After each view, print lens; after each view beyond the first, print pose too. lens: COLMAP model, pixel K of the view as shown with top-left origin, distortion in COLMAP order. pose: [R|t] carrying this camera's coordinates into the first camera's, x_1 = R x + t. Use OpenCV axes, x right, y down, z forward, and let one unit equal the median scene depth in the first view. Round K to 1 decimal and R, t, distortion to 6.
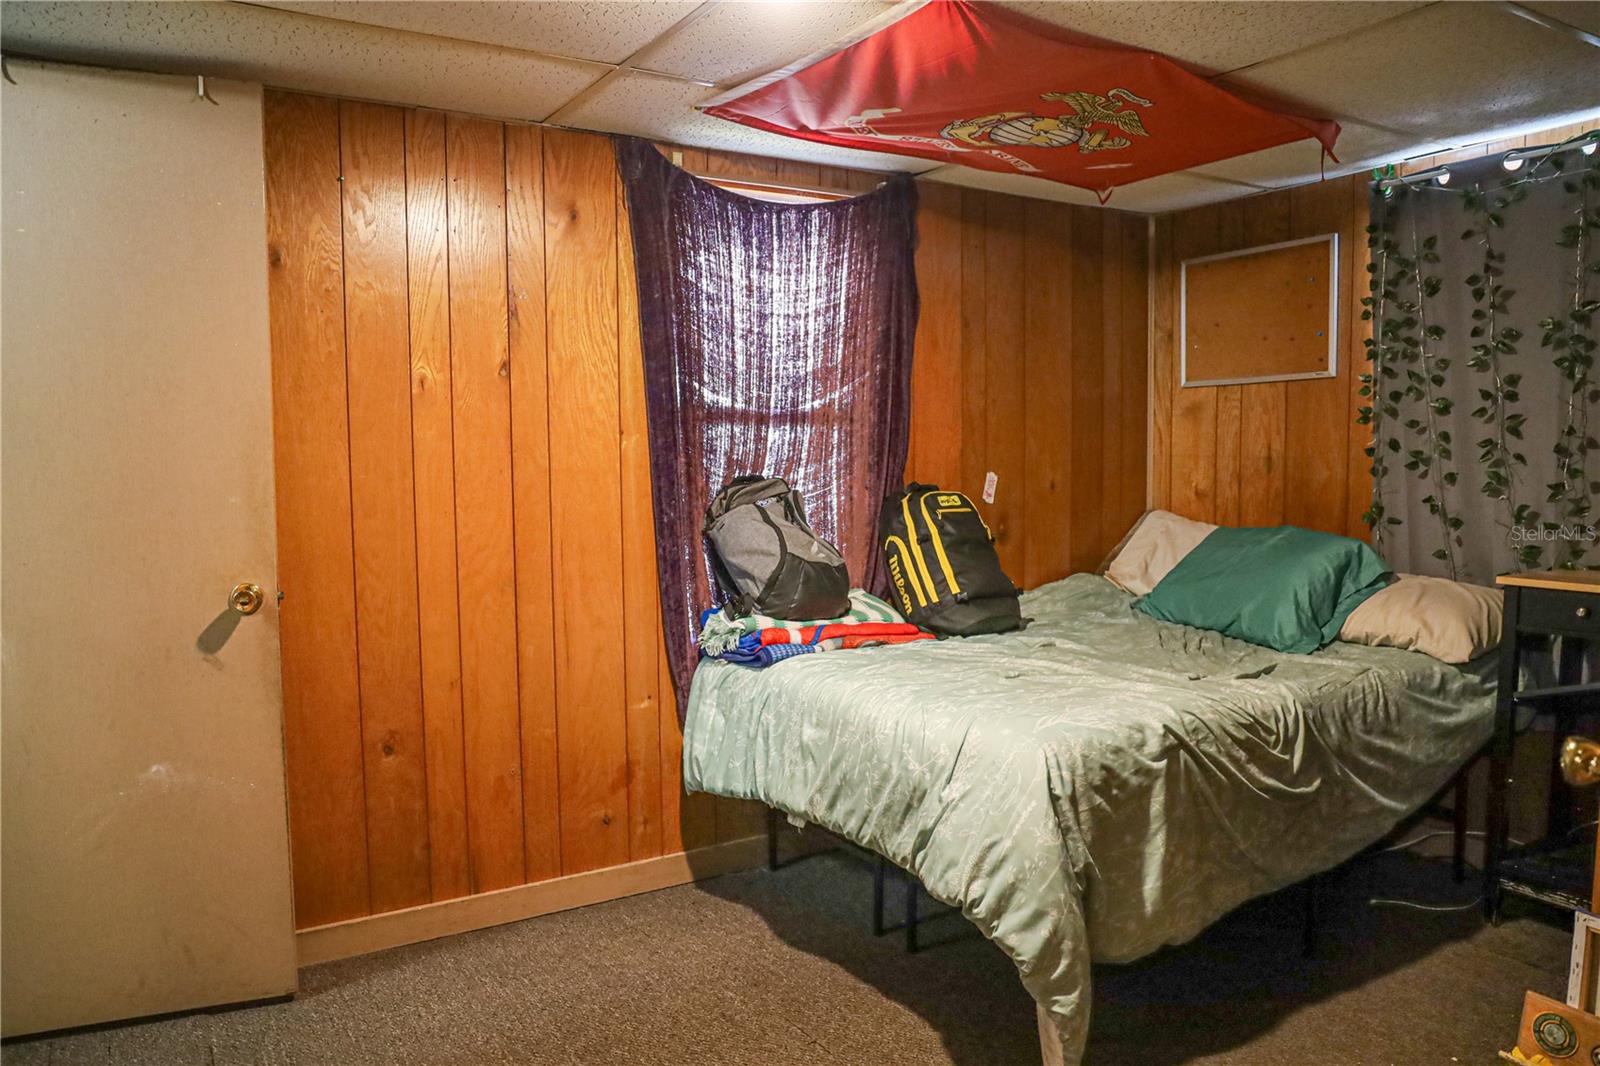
lens RADIAL K [[1119.9, 0, 800.0], [0, 1119.9, 533.0], [0, 0, 1]] dist [-0.045045, 0.005911]
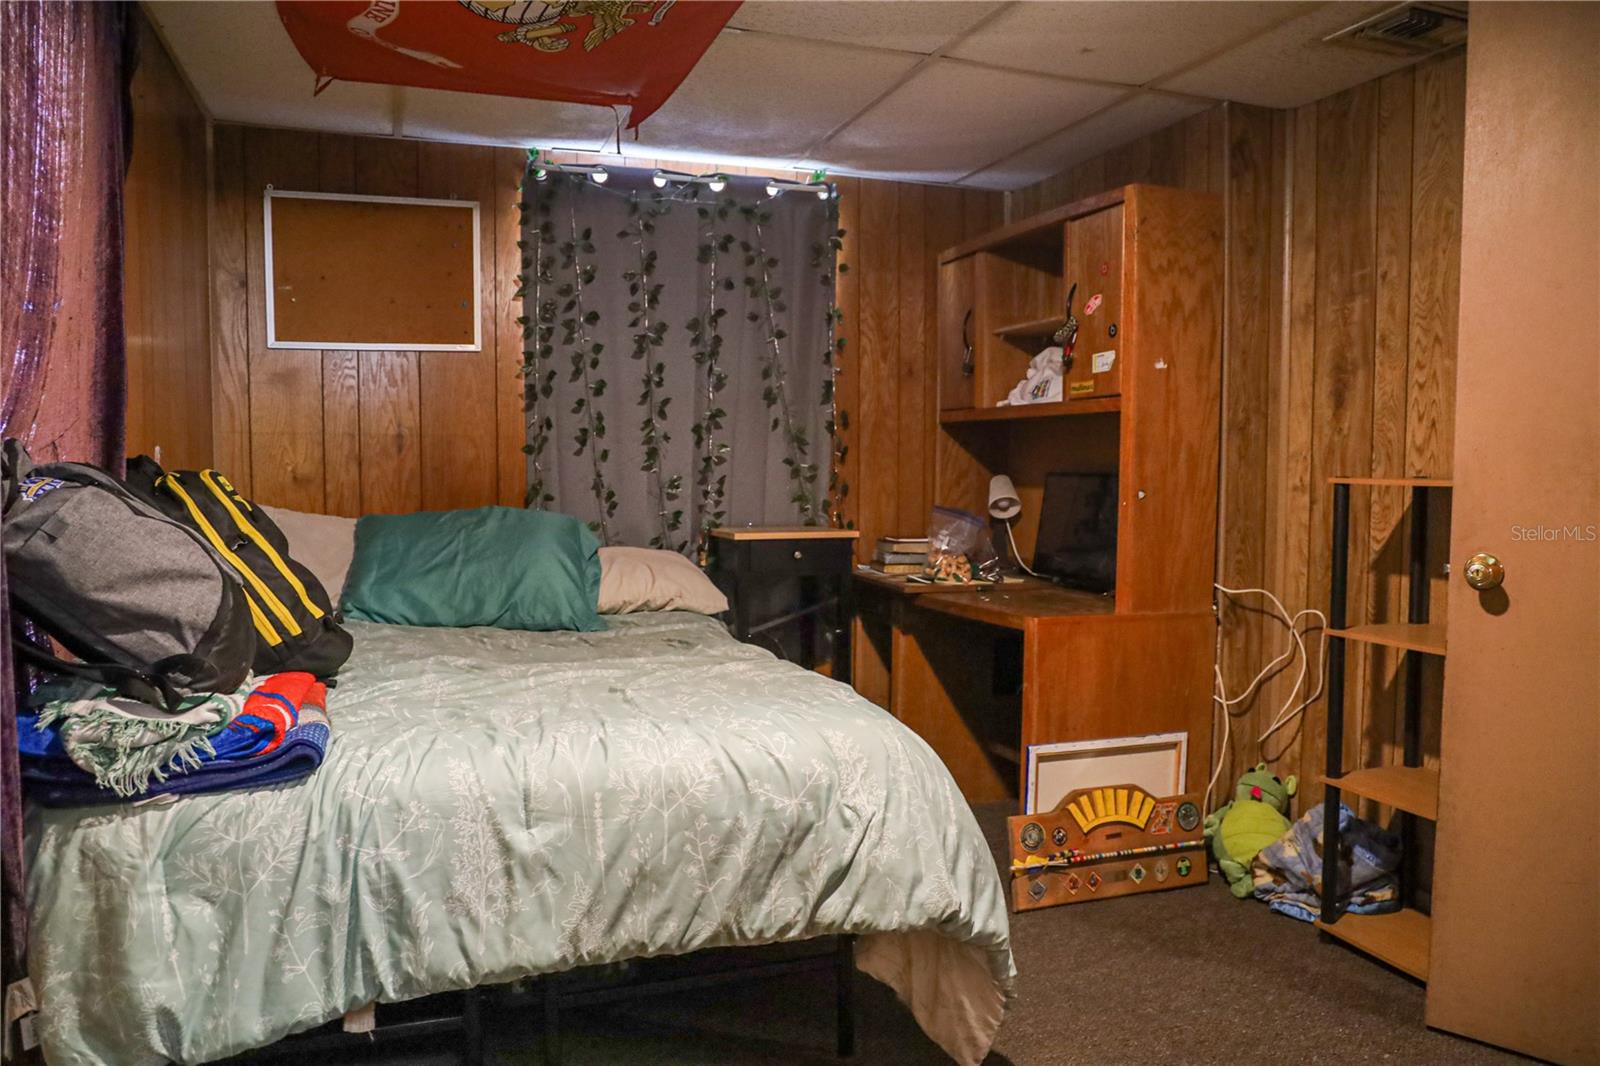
lens RADIAL K [[1119.9, 0, 800.0], [0, 1119.9, 533.0], [0, 0, 1]] dist [-0.045045, 0.005911]
pose [[0.219510, -0.052439, 0.974200, -0.465886], [0.066736, 0.997023, 0.038630, -0.002995], [-0.973325, 0.056535, 0.222356, 0.597304]]
